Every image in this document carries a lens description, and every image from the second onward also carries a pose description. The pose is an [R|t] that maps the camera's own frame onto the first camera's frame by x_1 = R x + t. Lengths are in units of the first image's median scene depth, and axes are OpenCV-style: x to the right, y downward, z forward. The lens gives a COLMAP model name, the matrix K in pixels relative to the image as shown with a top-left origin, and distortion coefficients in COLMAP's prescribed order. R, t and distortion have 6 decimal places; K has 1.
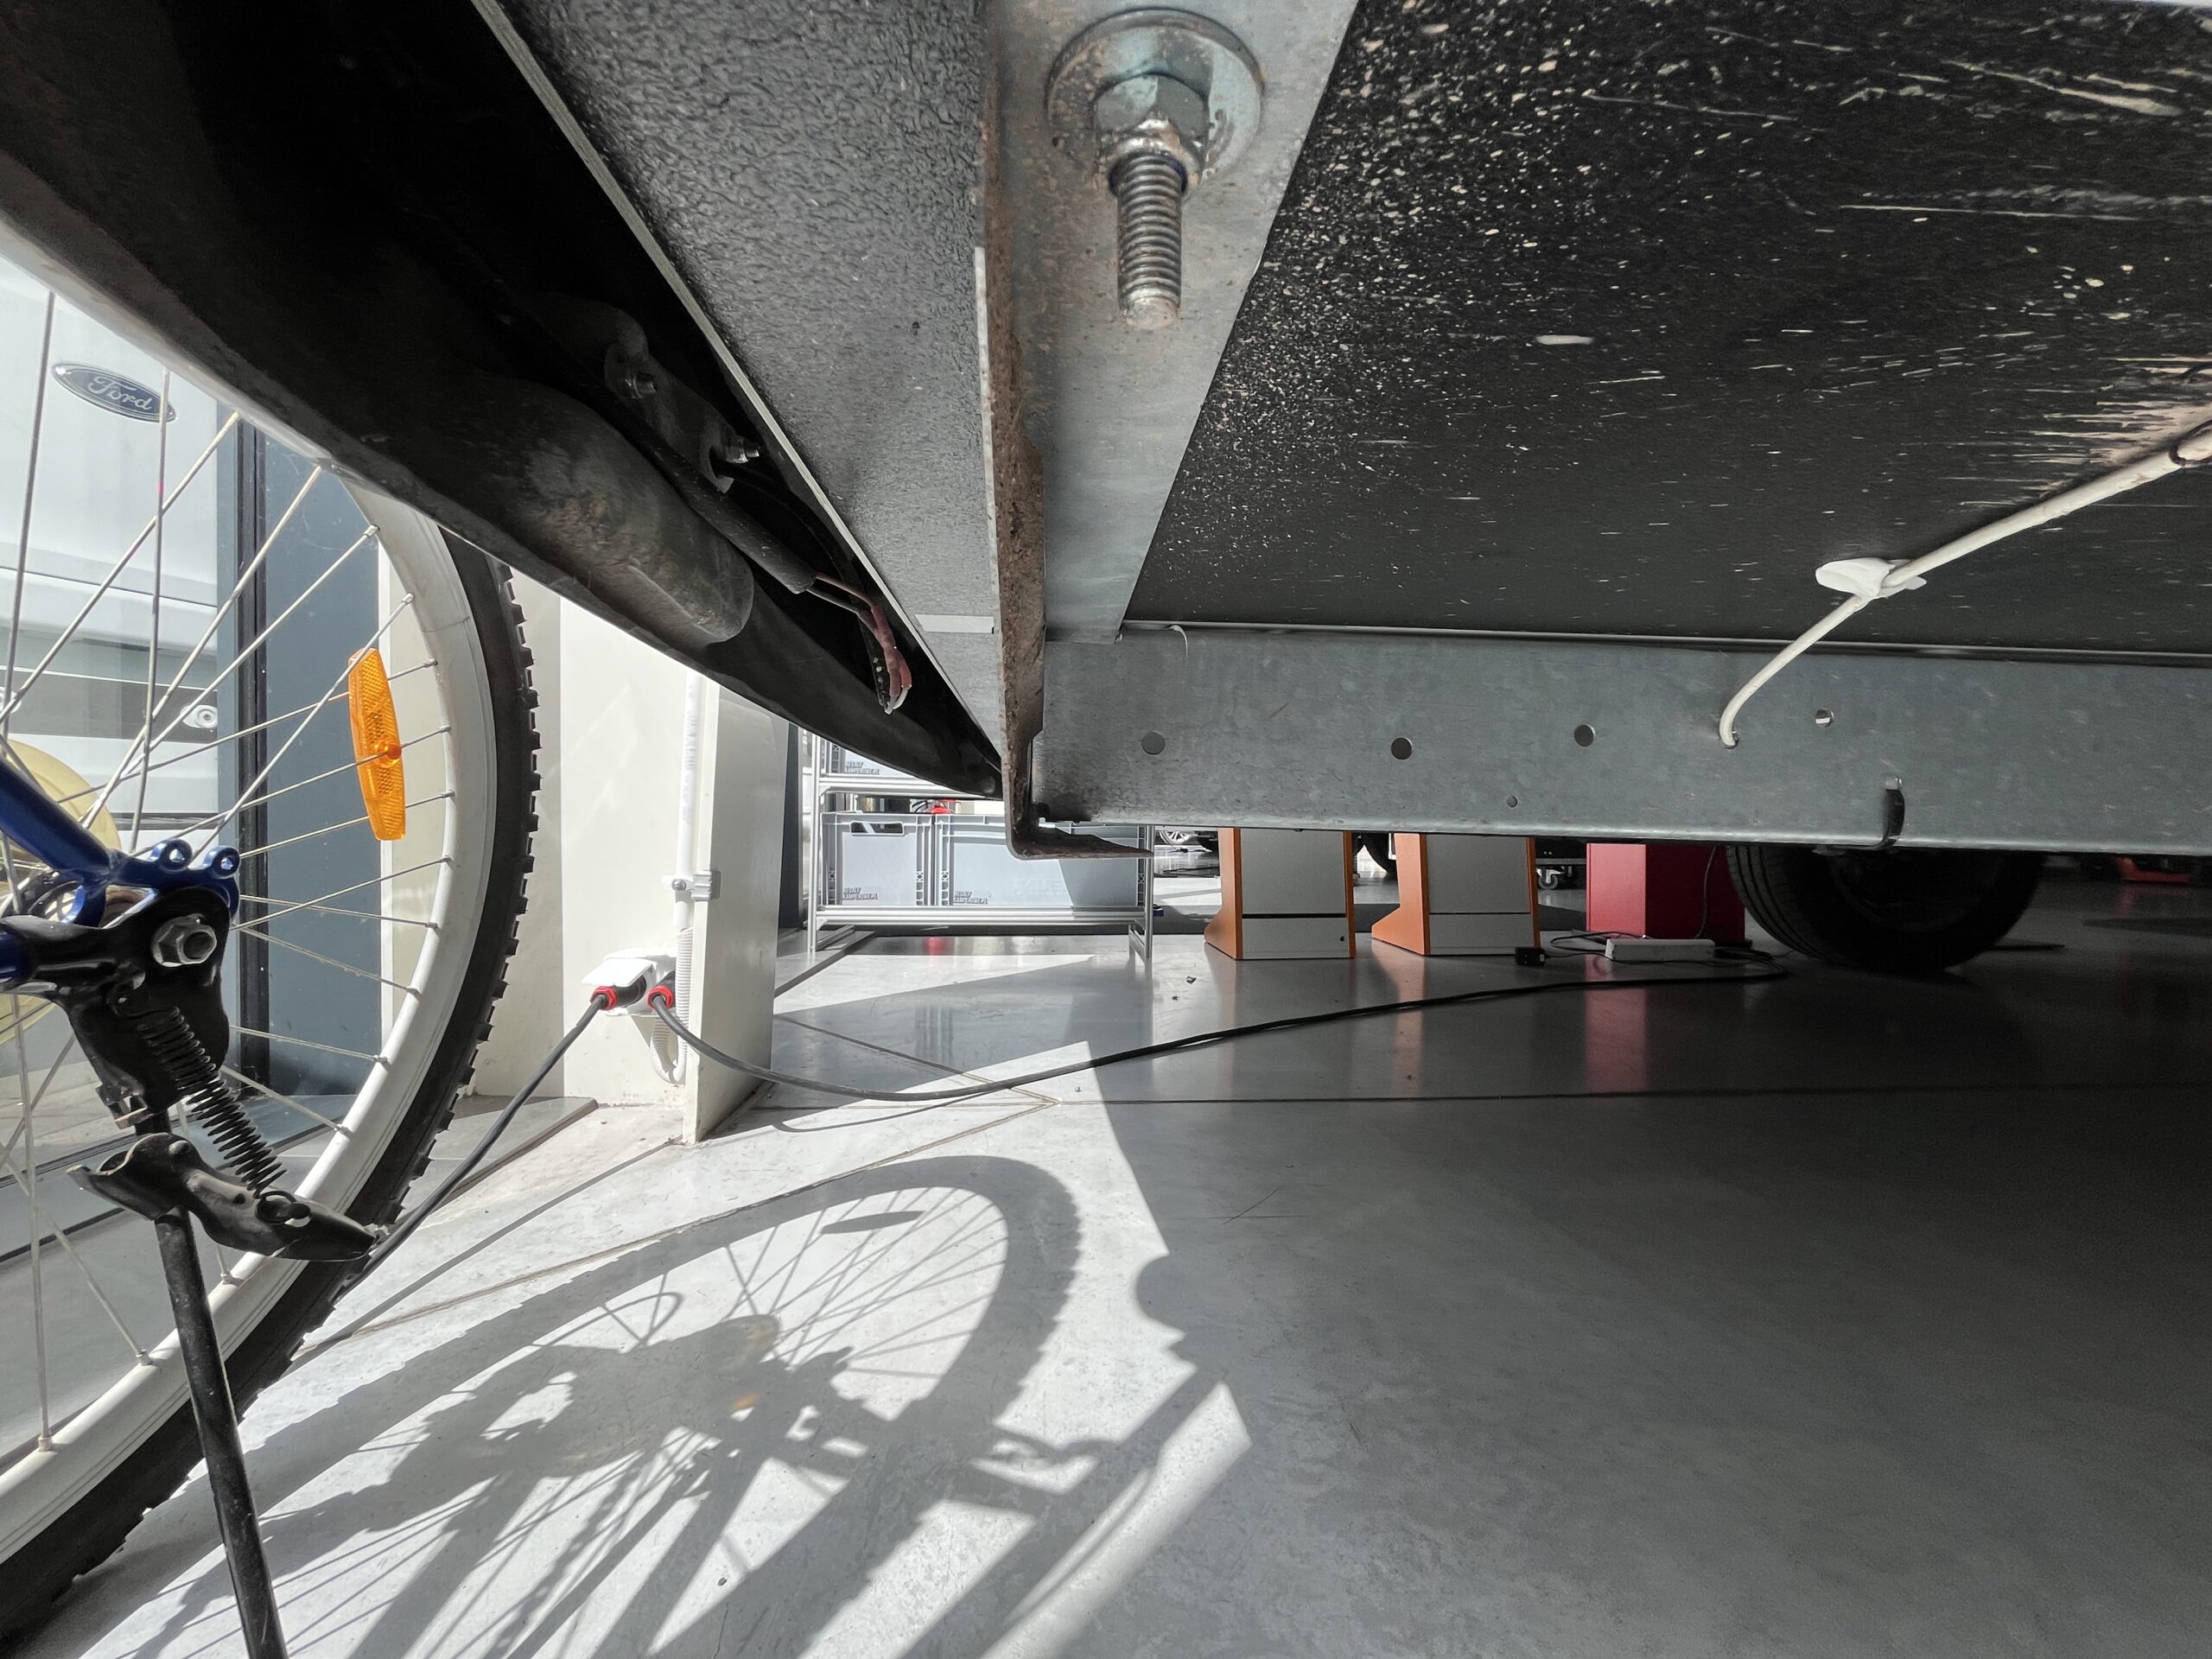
lens RADIAL K [[891.9, 0, 1105.5], [0, 891.9, 833.9], [0, 0, 1]] dist [-0.006370, 0.001000]
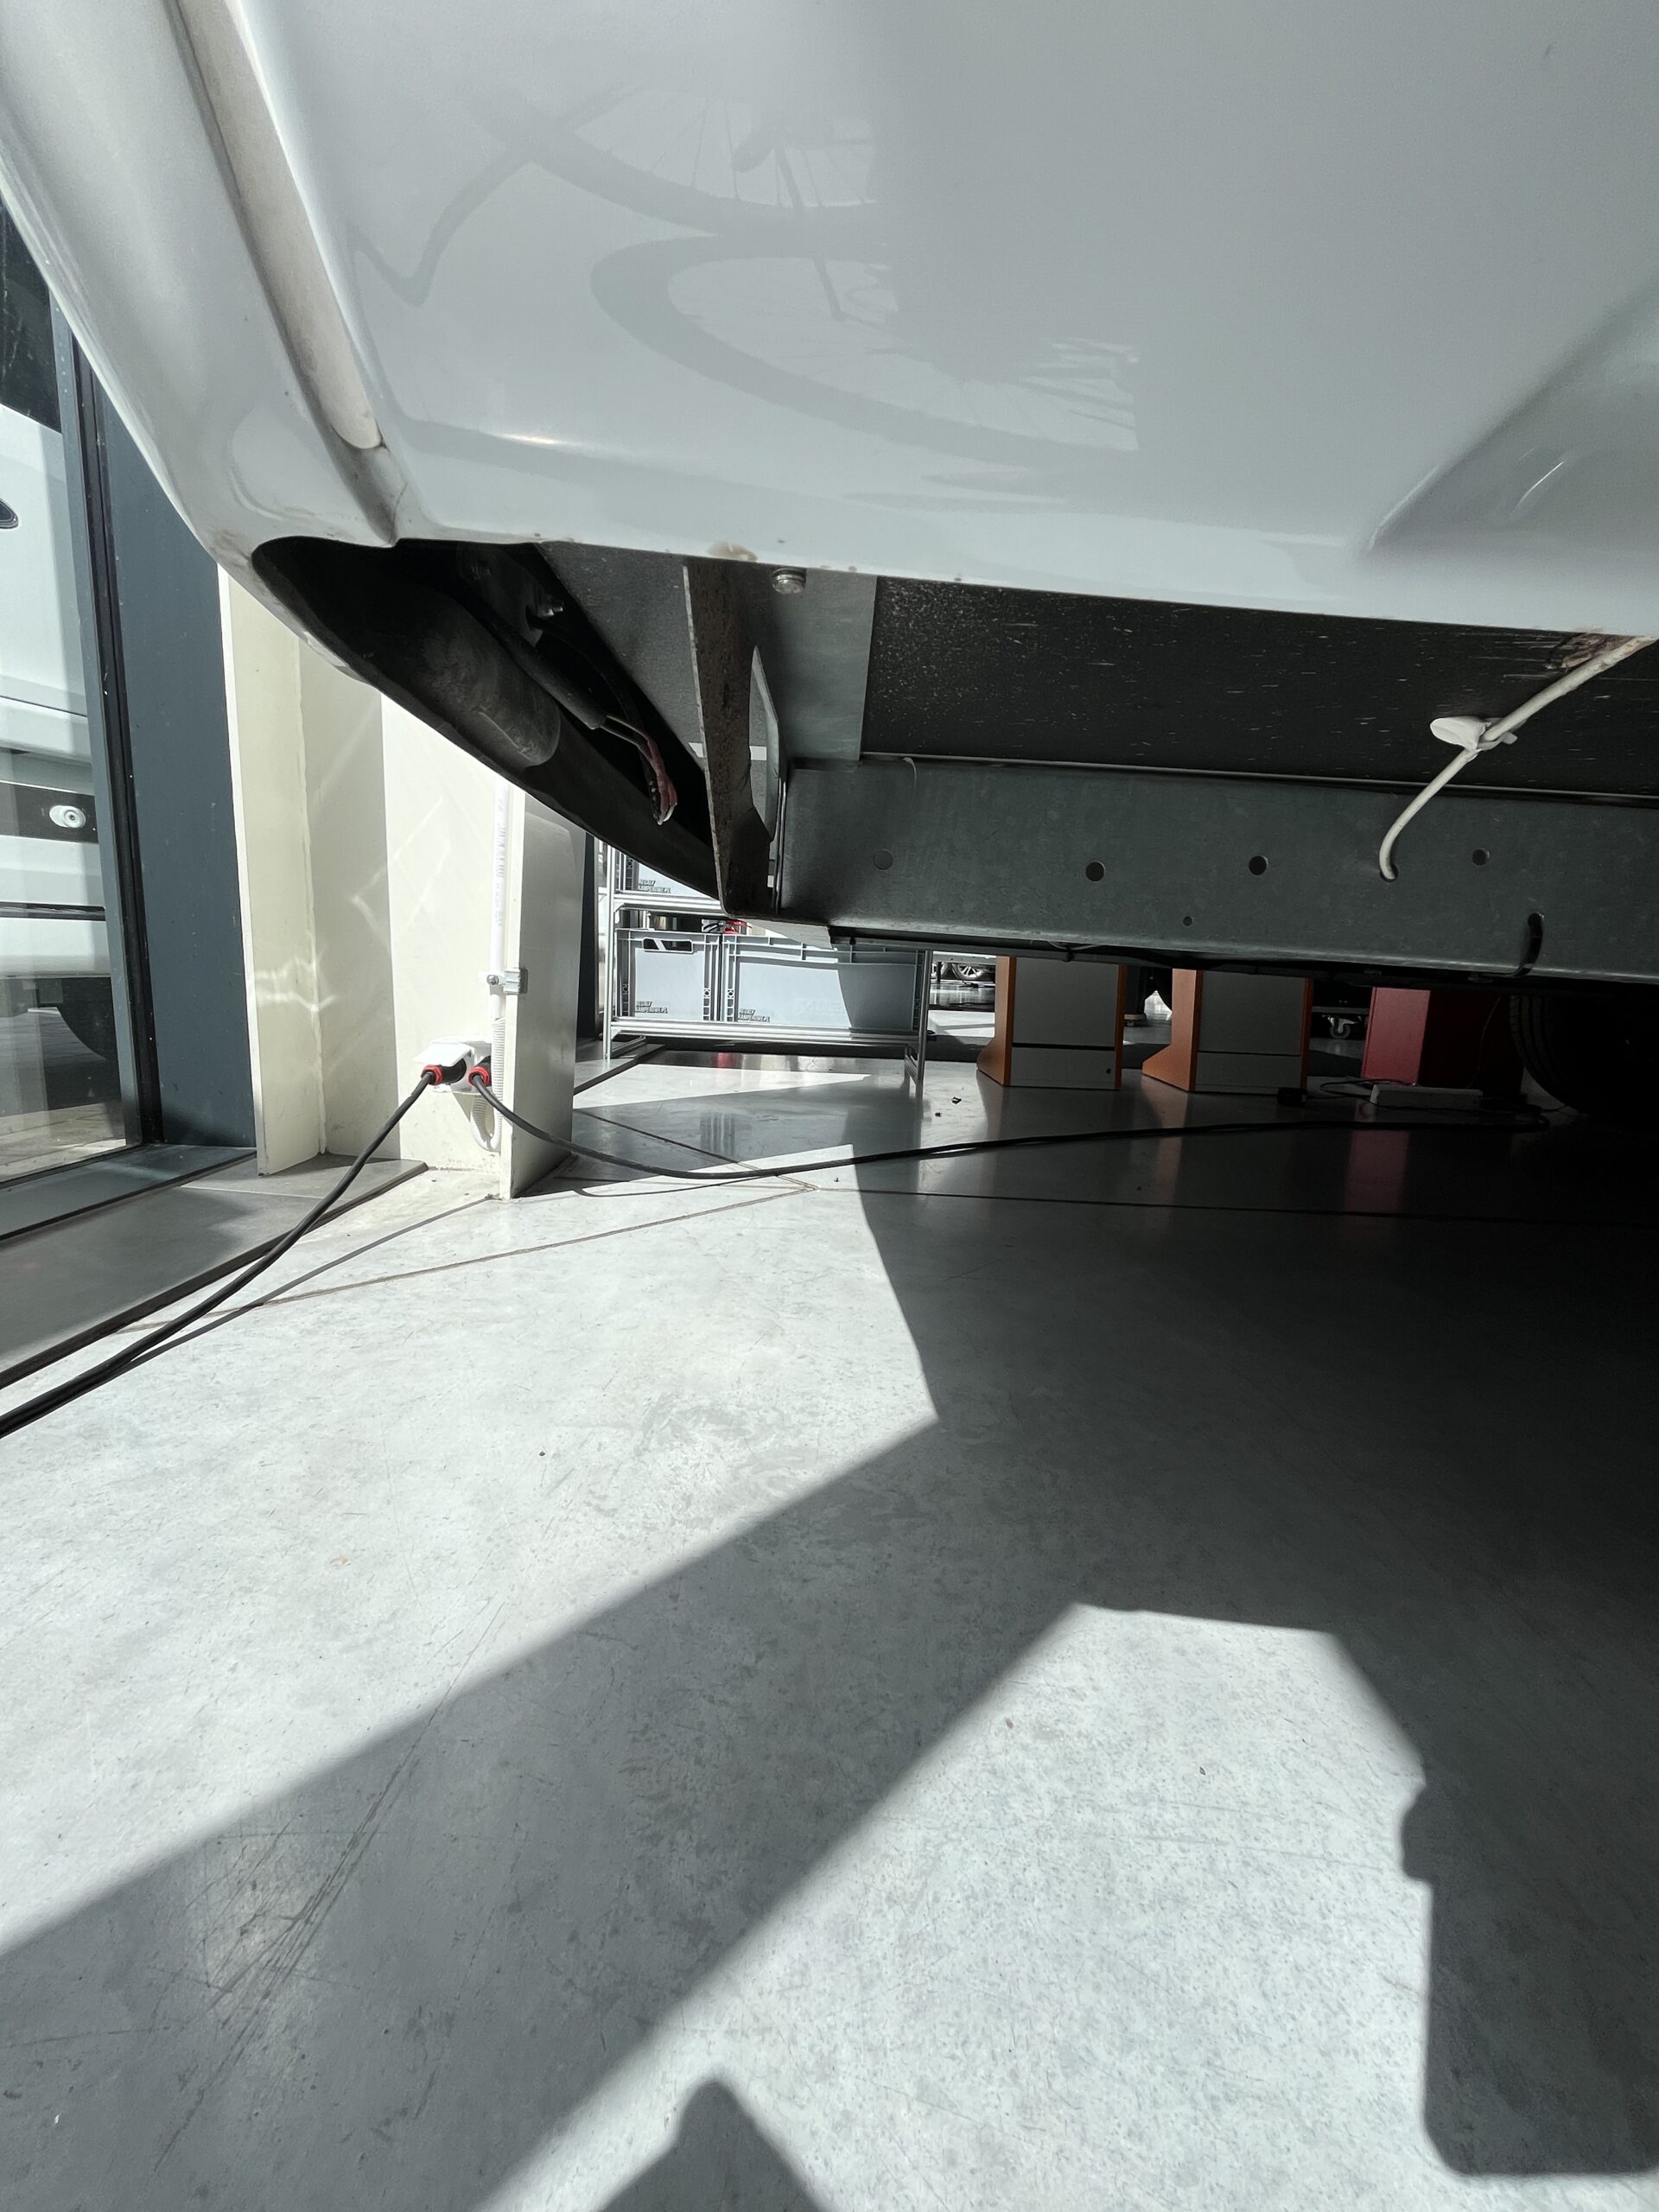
lens RADIAL K [[891.9, 0, 832.1], [0, 891.9, 1106.5], [0, 0, 1]] dist [-0.006370, 0.001000]
pose [[0.996388, 0.051099, -0.067818, 0.075078], [-0.039918, 0.986787, 0.157030, 0.036702], [0.074946, -0.153755, 0.985263, -0.215894]]
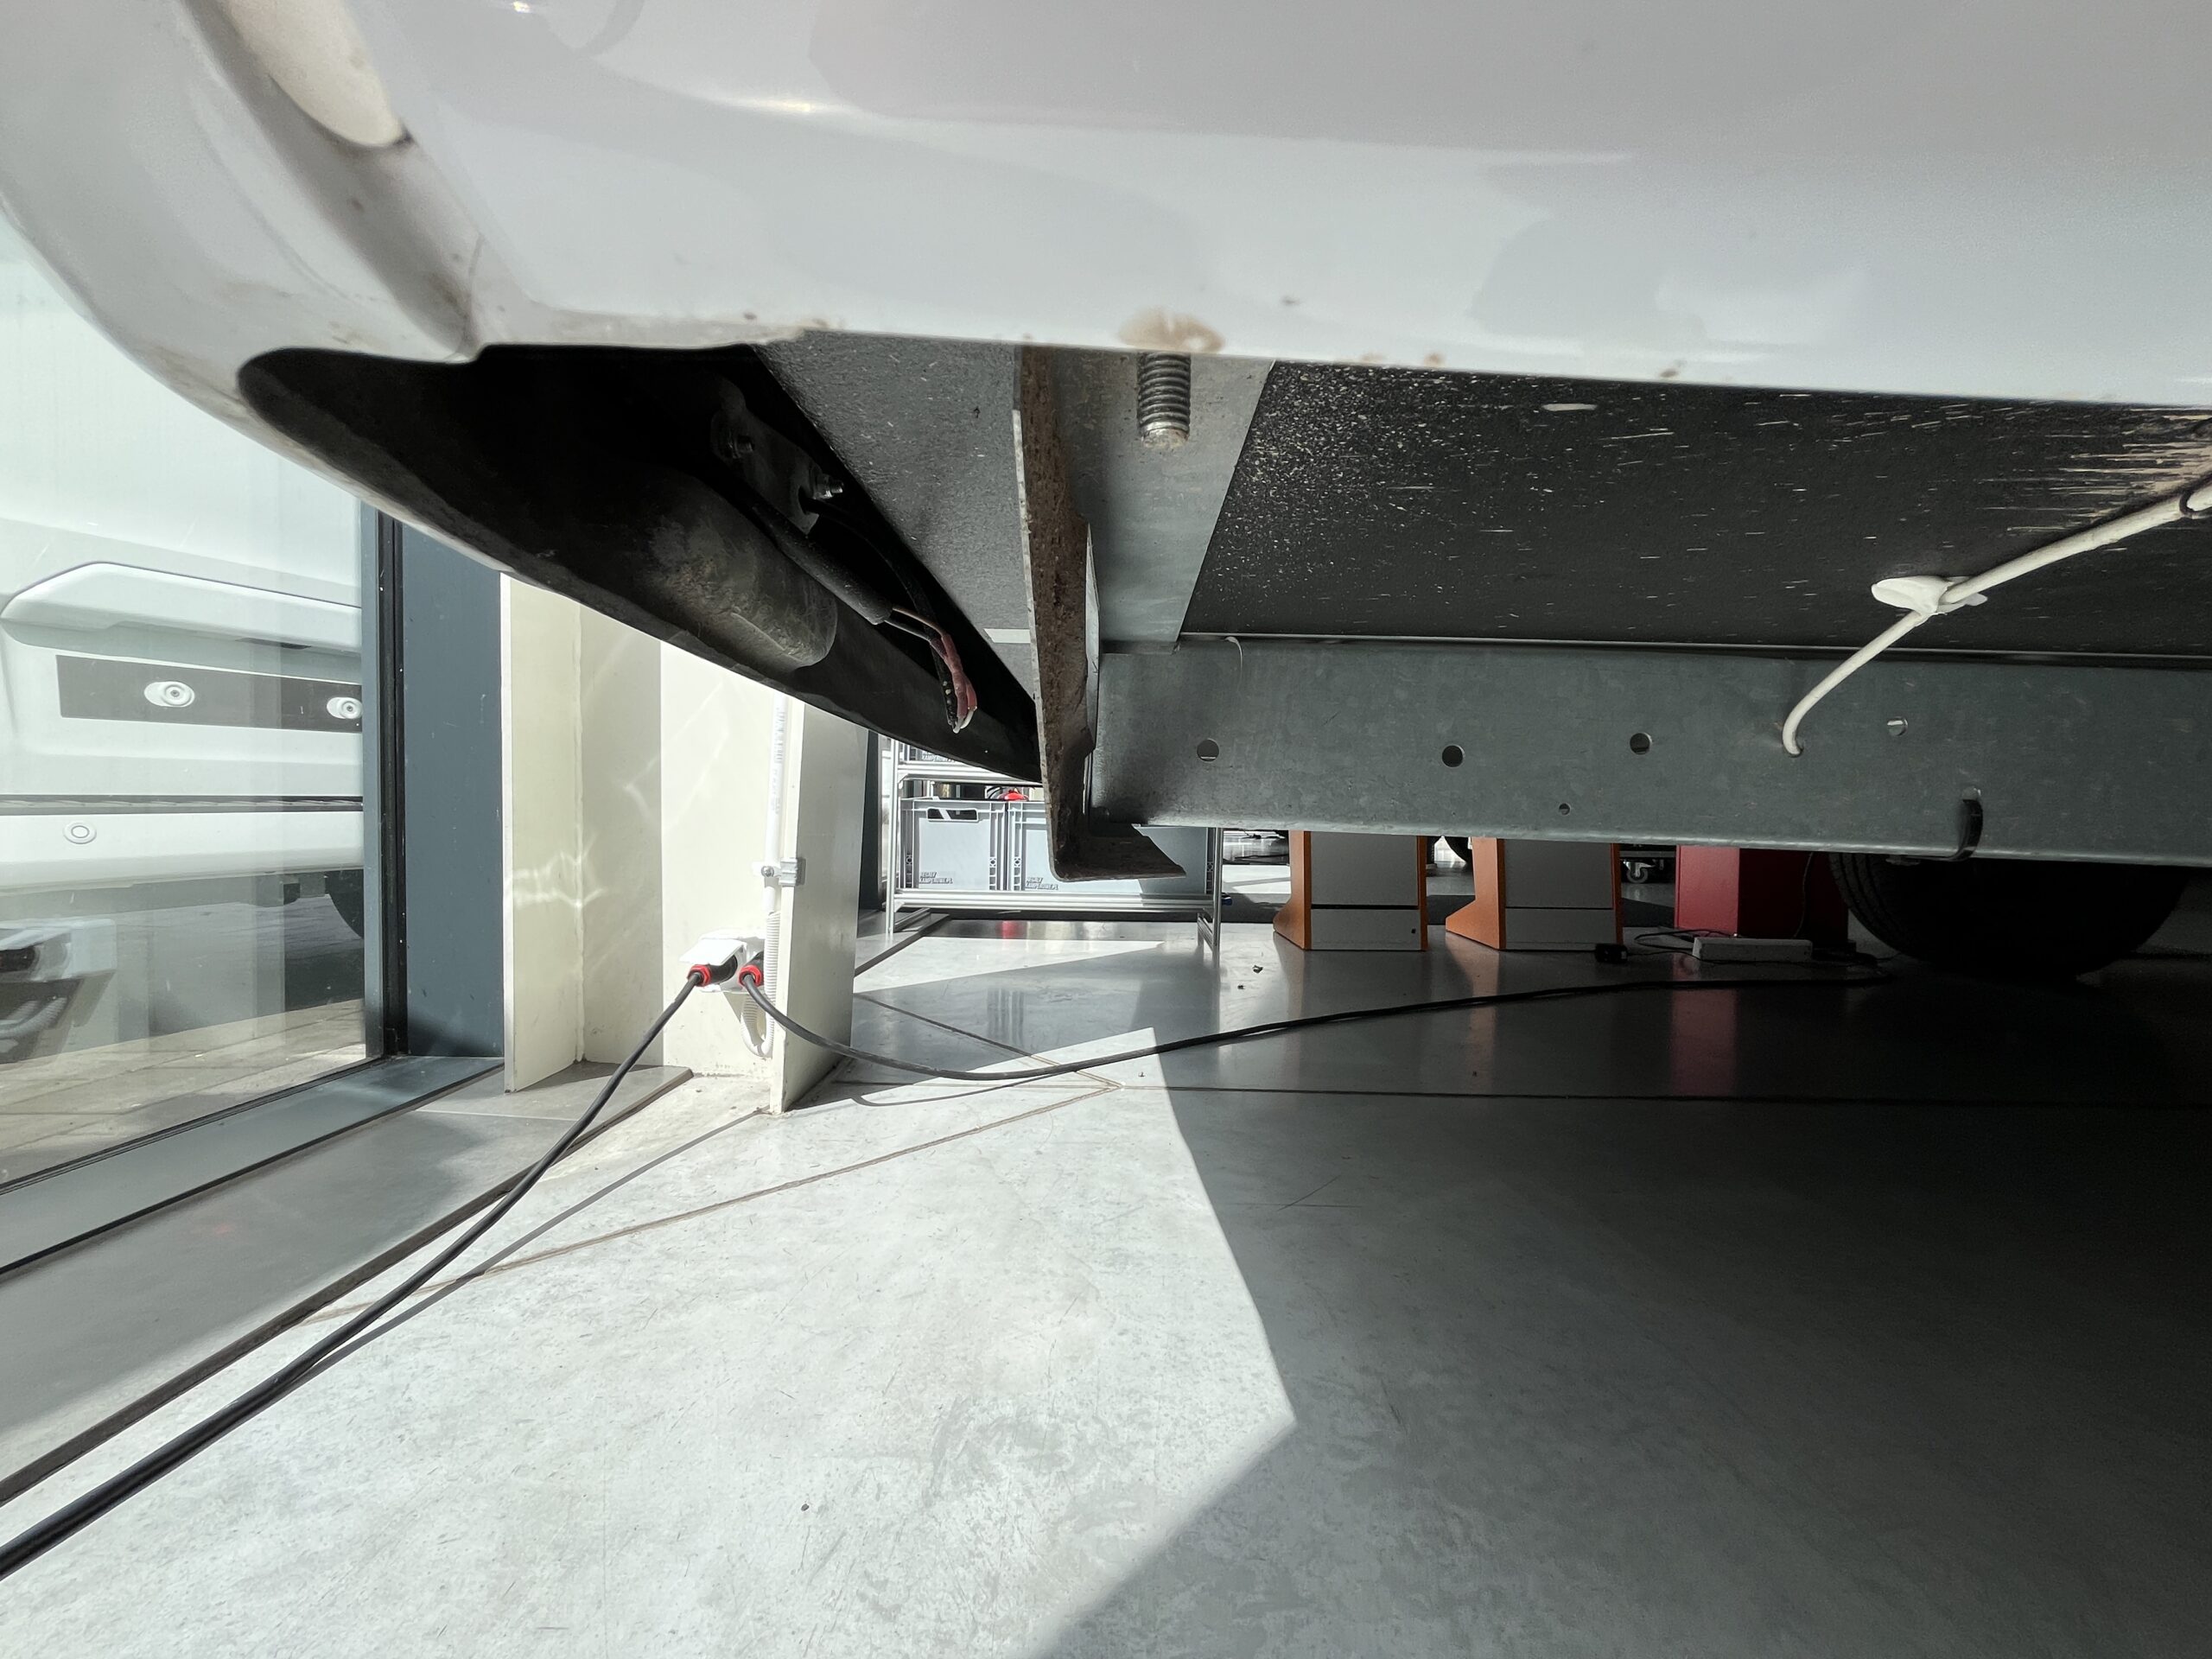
lens RADIAL K [[891.9, 0, 1105.9], [0, 891.9, 833.8], [0, 0, 1]] dist [-0.006370, 0.001000]
pose [[0.996591, 0.012031, -0.081620, 0.018735], [-0.010584, 0.999780, 0.018132, -0.019400], [0.081820, -0.017207, 0.996499, -0.048034]]
